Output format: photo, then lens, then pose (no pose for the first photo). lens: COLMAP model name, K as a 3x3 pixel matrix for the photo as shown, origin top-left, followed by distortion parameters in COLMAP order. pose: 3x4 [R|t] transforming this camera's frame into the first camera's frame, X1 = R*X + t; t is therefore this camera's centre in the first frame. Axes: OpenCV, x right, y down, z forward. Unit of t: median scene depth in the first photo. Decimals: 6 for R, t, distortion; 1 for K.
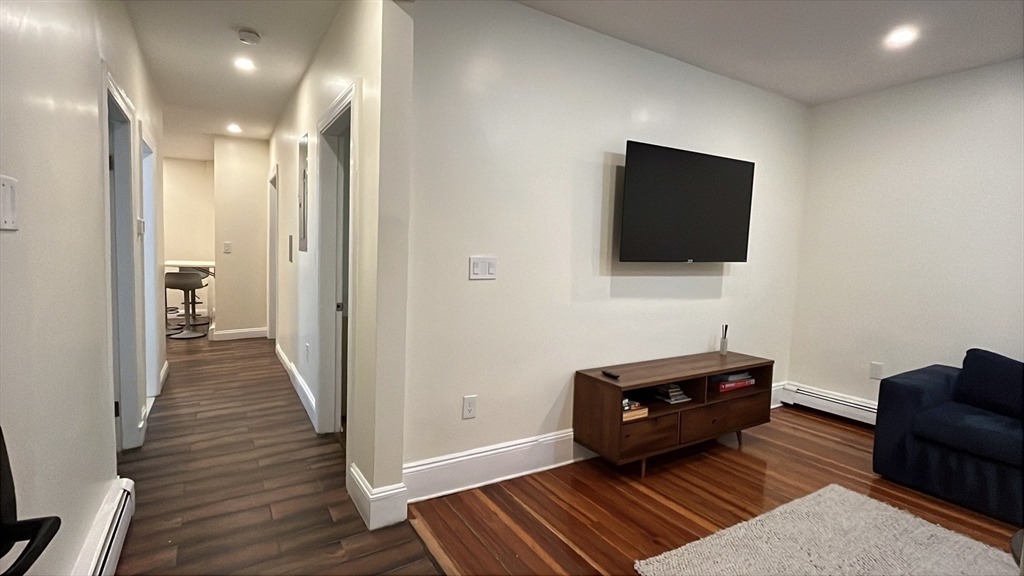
lens RADIAL K [[478.5, 0, 512.0], [0, 478.5, 288.0], [0, 0, 1]] dist [0.000826, 0.000060]
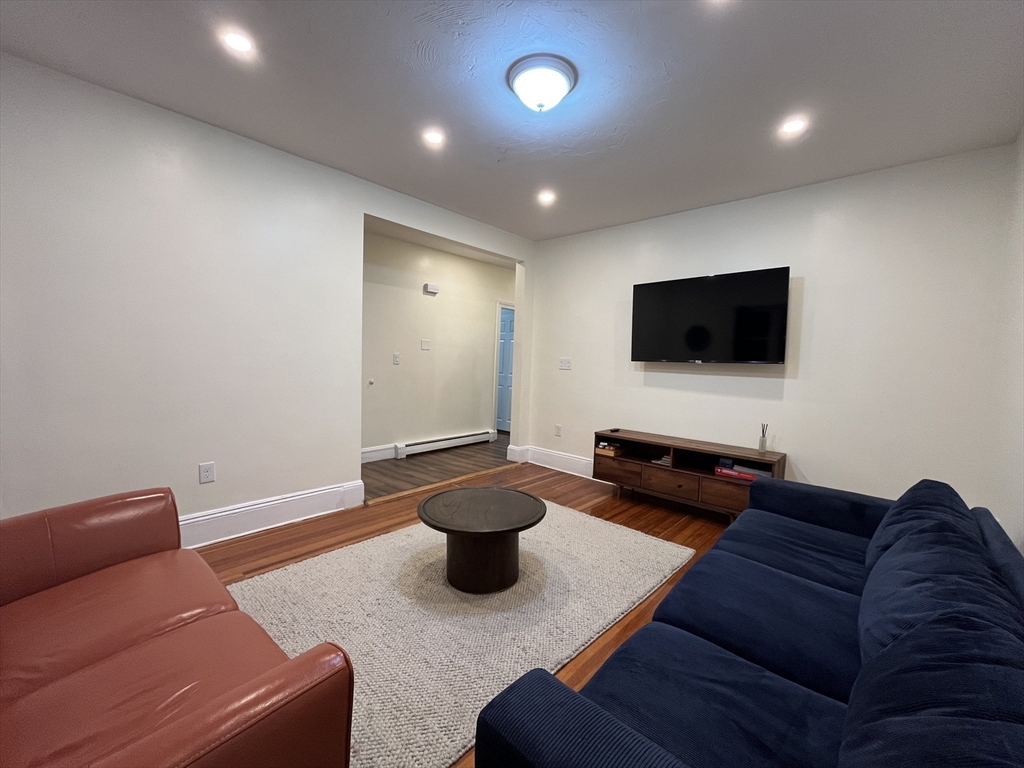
lens RADIAL K [[415.1, 0, 512.0], [0, 415.1, 384.0], [0, 0, 1]] dist [0.000064, -0.000094]
pose [[0.274359, 0.039280, -0.960825, 1.408211], [-0.095705, 0.995320, 0.013362, 0.037472], [0.956853, 0.088290, 0.276834, 0.252111]]
